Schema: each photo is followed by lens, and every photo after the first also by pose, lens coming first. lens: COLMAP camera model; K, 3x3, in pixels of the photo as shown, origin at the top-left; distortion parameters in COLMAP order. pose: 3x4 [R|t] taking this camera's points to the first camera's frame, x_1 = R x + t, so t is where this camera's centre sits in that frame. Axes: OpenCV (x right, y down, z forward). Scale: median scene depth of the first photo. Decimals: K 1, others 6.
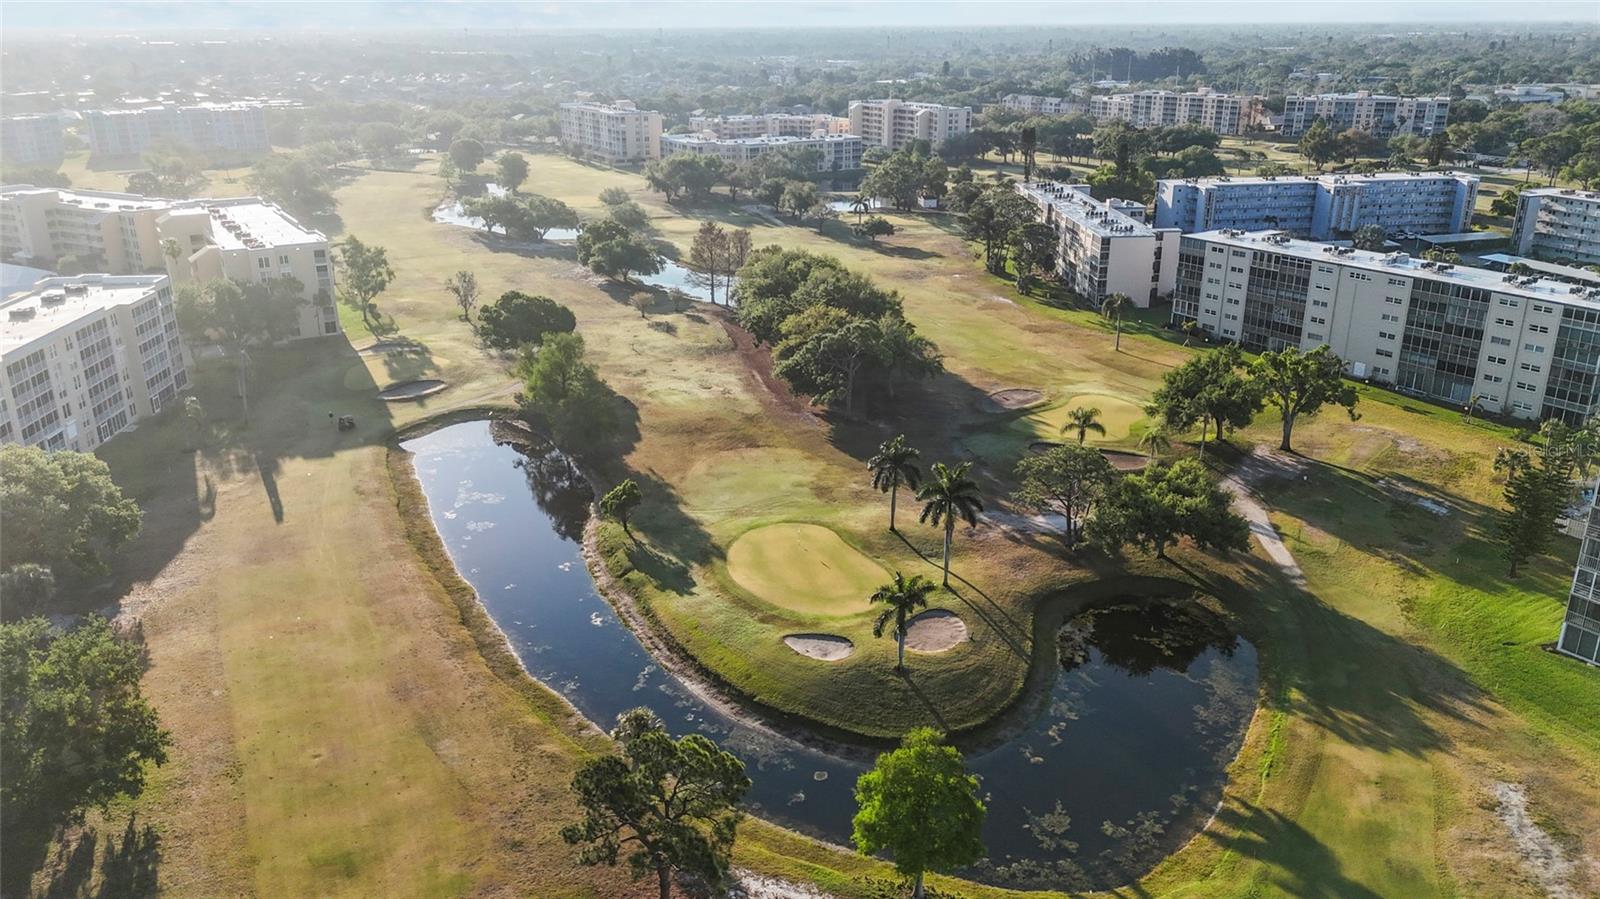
lens RADIAL K [[1173.1, 0, 800.0], [0, 1173.1, 449.5], [0, 0, 1]] dist [0.082246, -0.080357]
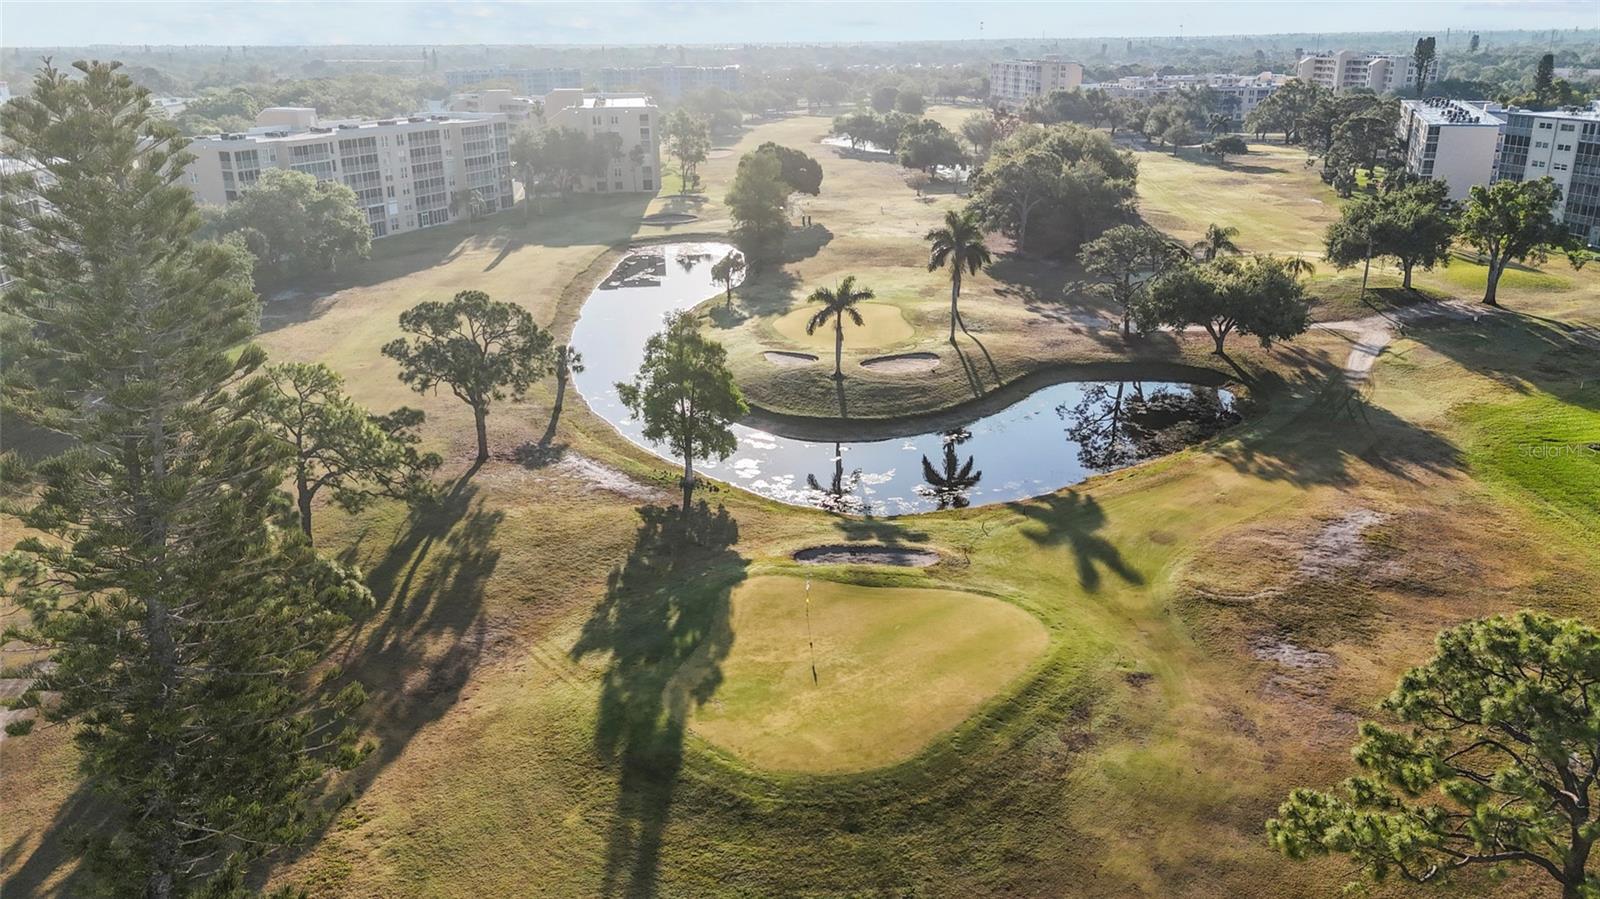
lens RADIAL K [[1173.1, 0, 800.0], [0, 1173.1, 449.5], [0, 0, 1]] dist [0.082246, -0.080357]
pose [[0.912126, 0.131318, -0.388305, 0.232354], [-0.134747, 0.990707, 0.018519, 0.118419], [0.387129, 0.035431, 0.921345, 0.014135]]
